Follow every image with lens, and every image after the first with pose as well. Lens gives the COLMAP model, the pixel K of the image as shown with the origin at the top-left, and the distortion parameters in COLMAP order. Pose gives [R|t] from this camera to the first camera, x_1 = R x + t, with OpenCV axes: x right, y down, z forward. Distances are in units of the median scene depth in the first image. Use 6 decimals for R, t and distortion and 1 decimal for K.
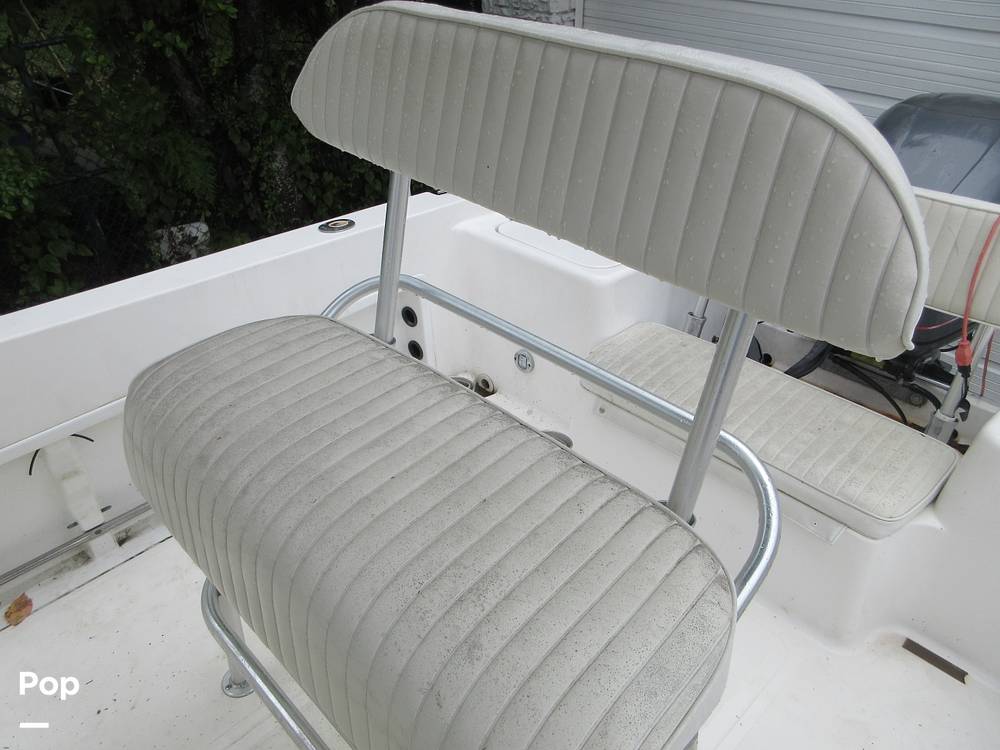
lens RADIAL K [[741.7, 0, 498.4], [0, 741.7, 374.0], [0, 0, 1]] dist [-0.001240, 0.007742]
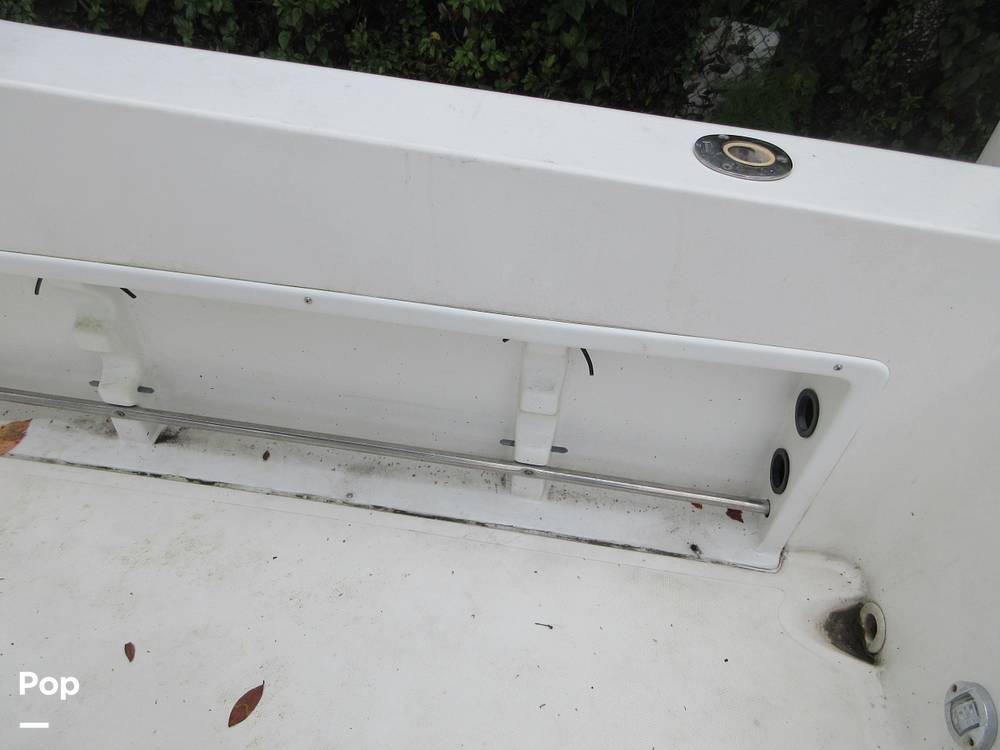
lens RADIAL K [[741.7, 0, 505.0], [0, 741.7, 379.8], [0, 0, 1]] dist [-0.001240, 0.007742]
pose [[0.626607, 0.620522, -0.471505, -0.020084], [-0.491411, 0.784168, 0.378940, -0.087308], [0.604879, -0.005744, 0.796296, 0.282254]]
